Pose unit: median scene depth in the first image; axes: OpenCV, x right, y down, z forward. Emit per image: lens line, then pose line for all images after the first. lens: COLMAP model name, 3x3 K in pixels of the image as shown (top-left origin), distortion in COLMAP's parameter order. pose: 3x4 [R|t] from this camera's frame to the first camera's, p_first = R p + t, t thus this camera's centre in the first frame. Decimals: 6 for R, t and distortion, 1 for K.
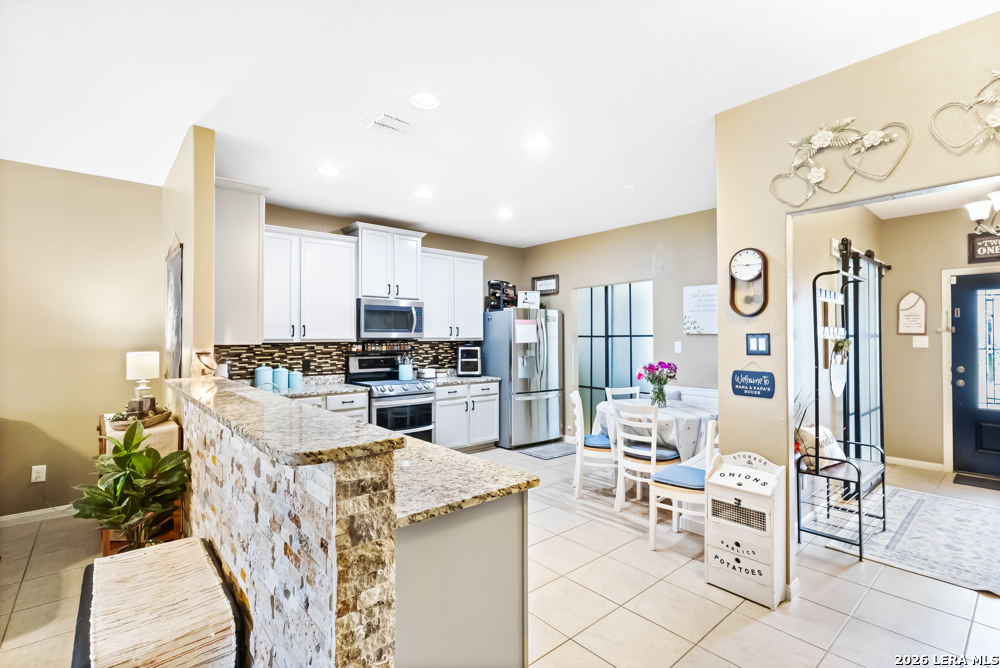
lens RADIAL K [[466.1, 0, 505.1], [0, 466.1, 337.4], [0, 0, 1]] dist [-0.003901, 0.001012]
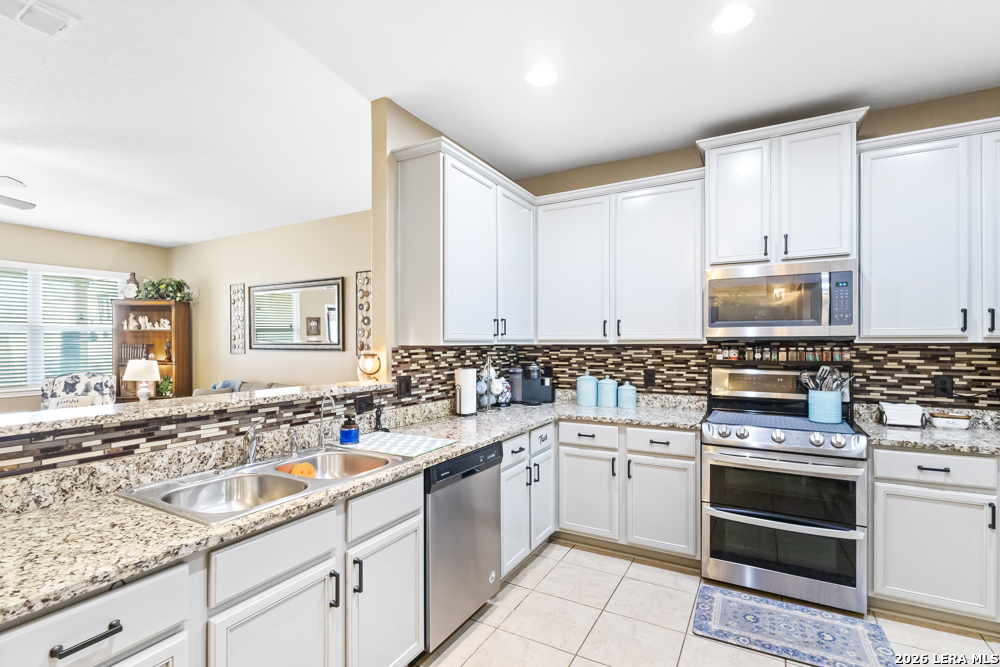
lens RADIAL K [[466.1, 0, 496.7], [0, 466.1, 342.4], [0, 0, 1]] dist [-0.003901, 0.001012]
pose [[0.334654, -0.006151, -0.942321, 0.150194], [-0.003181, 0.999966, -0.007657, 0.013168], [0.942336, 0.005560, 0.334623, 0.546411]]
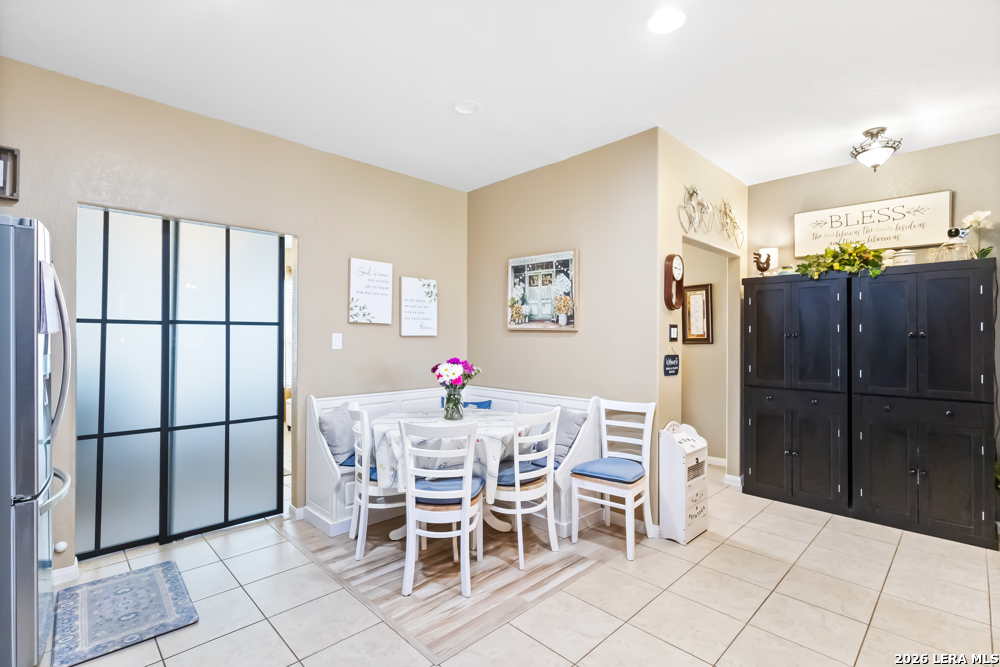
lens RADIAL K [[466.1, 0, 503.3], [0, 466.1, 332.6], [0, 0, 1]] dist [-0.003901, 0.001012]
pose [[-0.063770, 0.008529, 0.997928, -0.361664], [-0.004010, 0.999953, -0.008802, 0.013917], [-0.997957, -0.004563, -0.063733, 0.818575]]
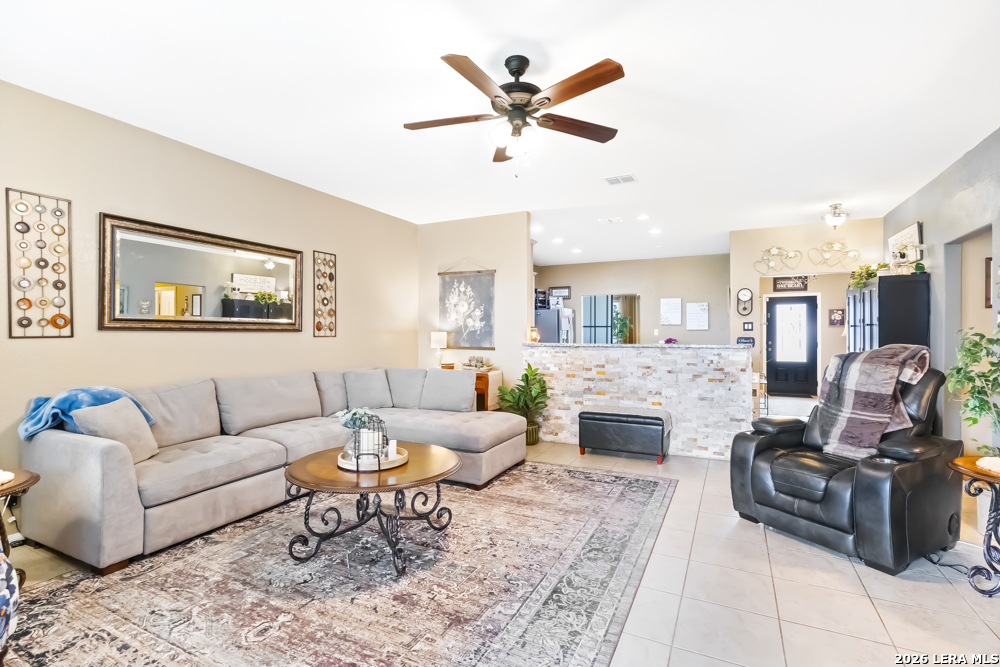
lens RADIAL K [[466.1, 0, 486.4], [0, 466.1, 332.1], [0, 0, 1]] dist [-0.003901, 0.001012]
pose [[0.931131, 0.002849, 0.364672, -0.911944], [-0.002064, 0.999995, -0.002543, 0.028938], [-0.364678, 0.001615, 0.931132, -0.449055]]
